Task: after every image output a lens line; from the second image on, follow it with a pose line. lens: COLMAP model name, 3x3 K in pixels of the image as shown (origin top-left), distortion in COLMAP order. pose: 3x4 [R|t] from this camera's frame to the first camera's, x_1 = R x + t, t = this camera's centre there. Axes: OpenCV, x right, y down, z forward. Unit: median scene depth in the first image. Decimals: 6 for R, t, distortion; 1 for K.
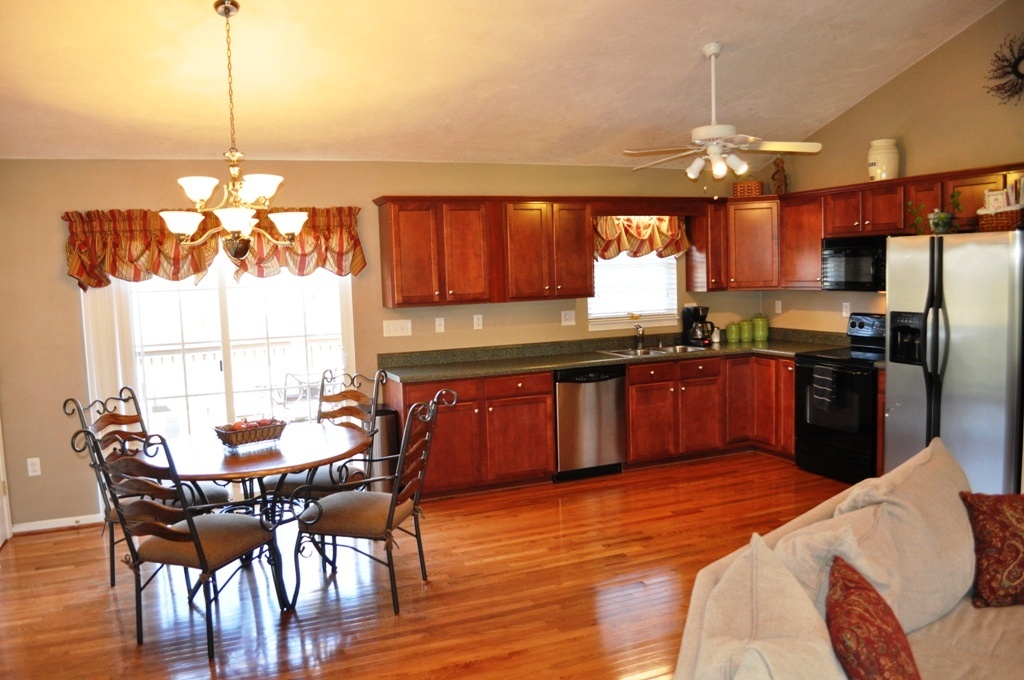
lens RADIAL K [[802.4, 0, 515.0], [0, 802.4, 340.9], [0, 0, 1]] dist [-0.082938, 0.008532]
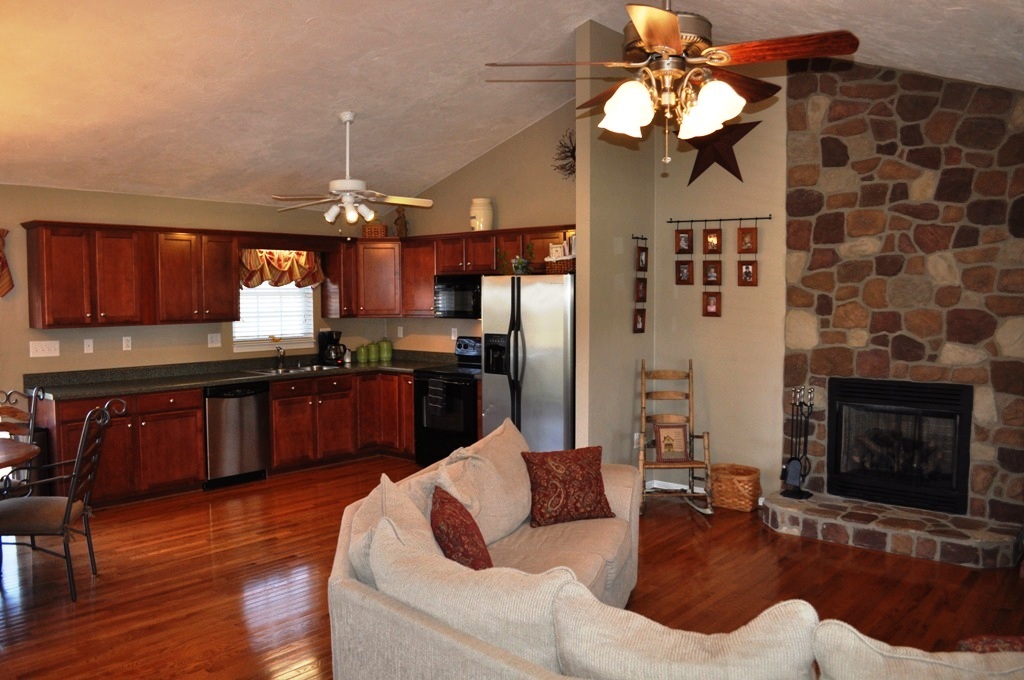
lens RADIAL K [[802.4, 0, 515.0], [0, 802.4, 340.9], [0, 0, 1]] dist [-0.082938, 0.008532]
pose [[0.896408, 0.003222, 0.443219, -0.050192], [0.013916, 0.999276, -0.035408, 0.017928], [-0.443012, 0.037907, 0.895714, -0.164113]]
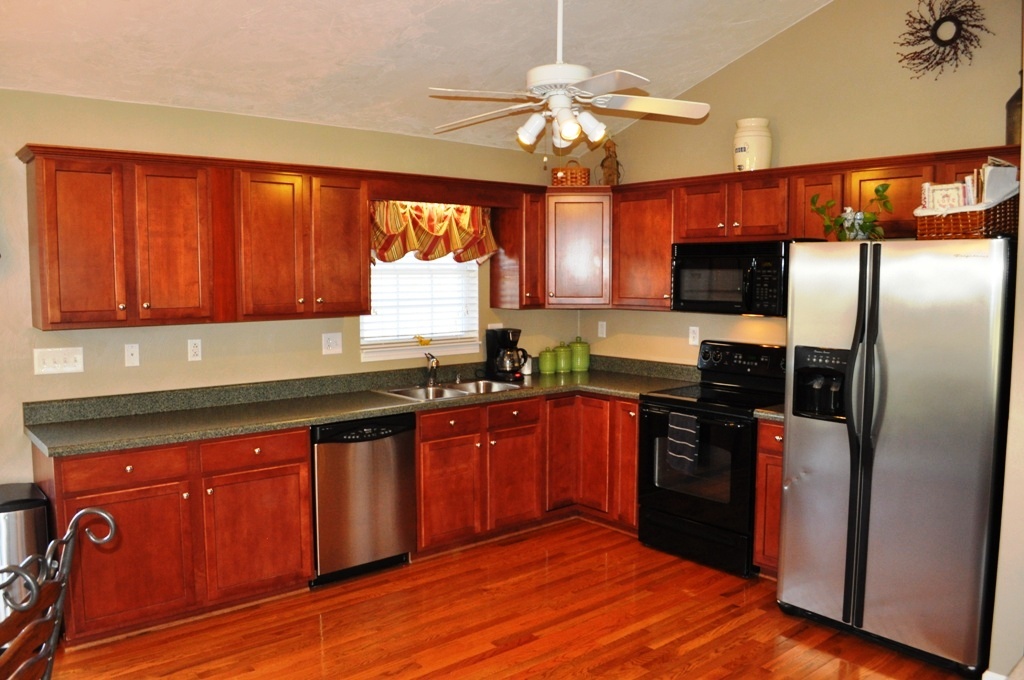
lens RADIAL K [[802.4, 0, 515.0], [0, 802.4, 340.9], [0, 0, 1]] dist [-0.082938, 0.008532]
pose [[0.955098, 0.007600, 0.296193, 0.013889], [-0.005107, 0.999945, -0.009186, -0.028201], [-0.296247, 0.007261, 0.955084, 0.317870]]
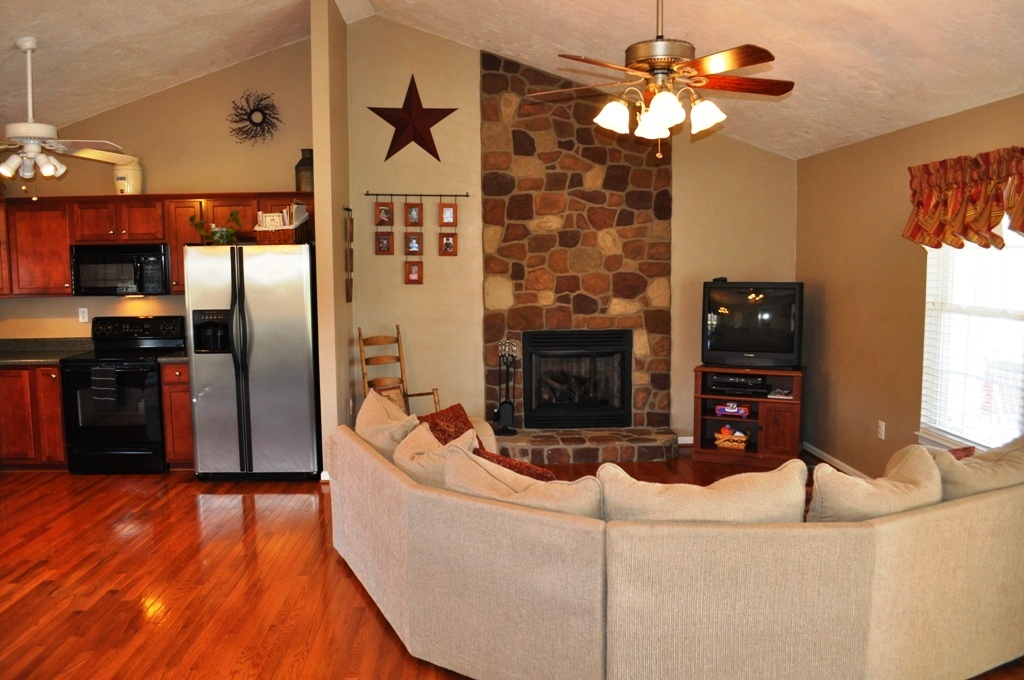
lens RADIAL K [[802.4, 0, 515.0], [0, 802.4, 340.9], [0, 0, 1]] dist [-0.082938, 0.008532]
pose [[0.346693, -0.063848, 0.935803, -0.375546], [0.081845, 0.995934, 0.037629, 0.002118], [-0.934401, 0.063545, 0.350509, 0.126138]]
